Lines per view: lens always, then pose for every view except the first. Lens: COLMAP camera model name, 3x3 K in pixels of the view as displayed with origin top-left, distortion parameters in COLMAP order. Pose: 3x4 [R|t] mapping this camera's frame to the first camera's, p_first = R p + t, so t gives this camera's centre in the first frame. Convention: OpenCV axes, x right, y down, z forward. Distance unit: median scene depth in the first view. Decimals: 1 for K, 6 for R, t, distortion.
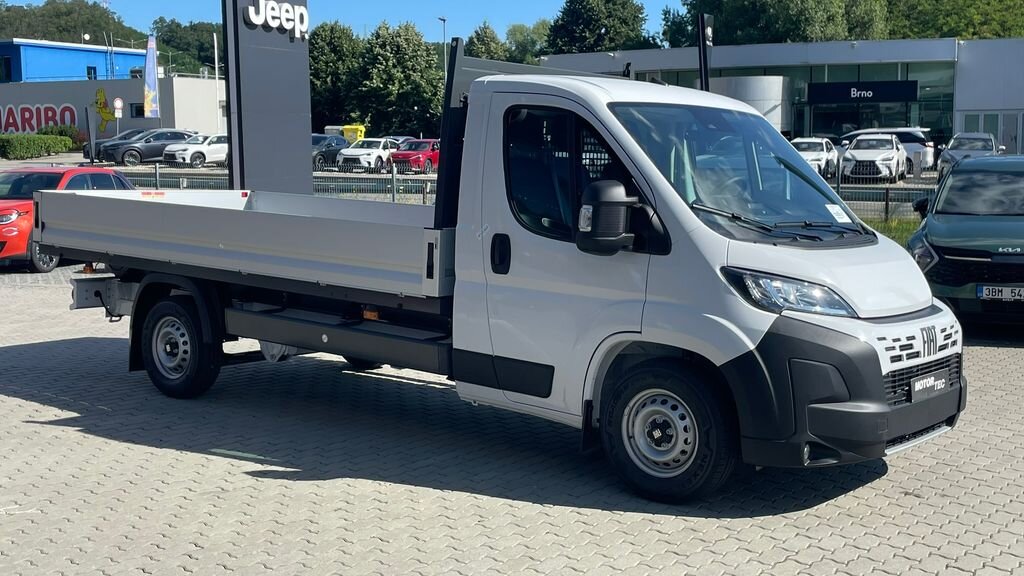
lens RADIAL K [[1252.9, 0, 512.0], [0, 1252.9, 288.0], [0, 0, 1]] dist [0.005553, 0.003081]
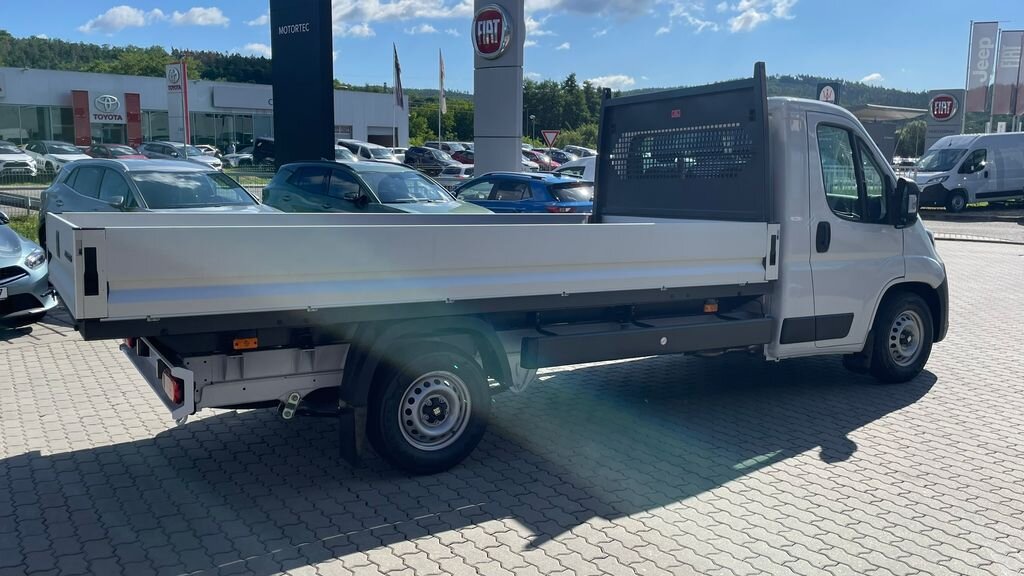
lens RADIAL K [[871.5, 0, 512.0], [0, 871.5, 288.0], [0, 0, 1]] dist [0.004238, 0.000353]
pose [[0.341271, -0.133919, 0.930376, -0.956842], [0.102875, 0.989174, 0.104647, -0.101862], [-0.934318, 0.059999, 0.351354, 0.969181]]
